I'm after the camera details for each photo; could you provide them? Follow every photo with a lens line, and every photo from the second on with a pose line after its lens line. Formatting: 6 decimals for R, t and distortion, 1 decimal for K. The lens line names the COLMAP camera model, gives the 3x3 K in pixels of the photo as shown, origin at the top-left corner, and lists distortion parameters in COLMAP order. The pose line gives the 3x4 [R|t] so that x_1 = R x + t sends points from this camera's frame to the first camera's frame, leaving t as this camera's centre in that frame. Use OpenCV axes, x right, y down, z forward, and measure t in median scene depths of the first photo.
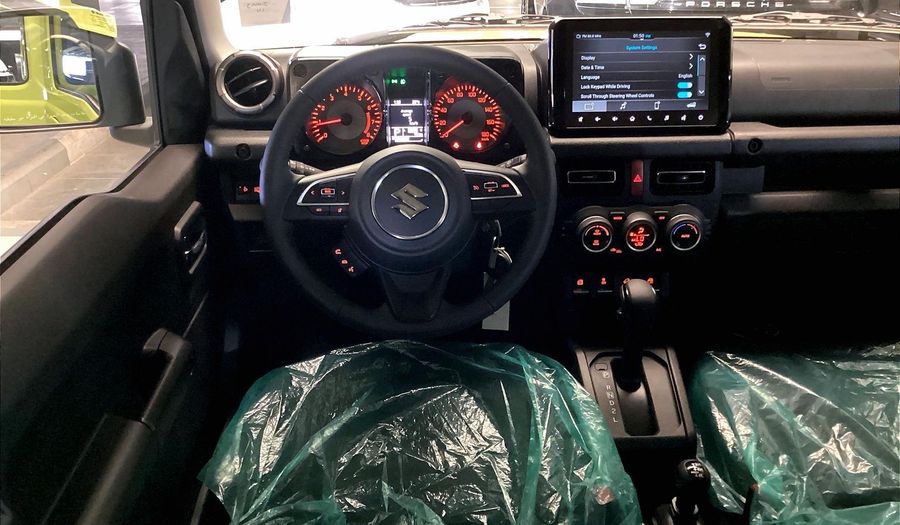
lens RADIAL K [[805.1, 0, 450.0], [0, 805.1, 262.5], [0, 0, 1]] dist [0.094813, -0.216905]
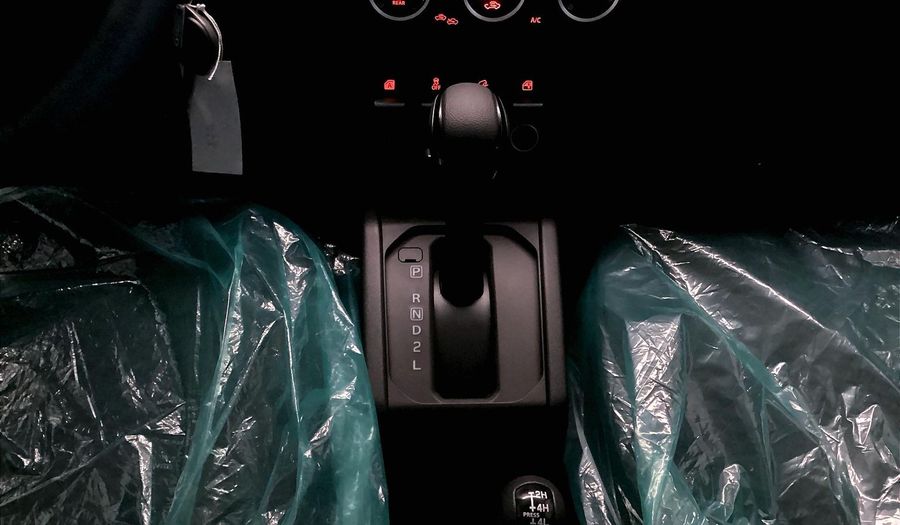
lens RADIAL K [[805.1, 0, 450.0], [0, 805.1, 262.5], [0, 0, 1]] dist [0.094813, -0.216905]
pose [[0.999560, 0.028763, -0.007254, 0.222374], [-0.025984, 0.966942, 0.253669, 0.002679], [0.014311, -0.253369, 0.967264, 0.514946]]
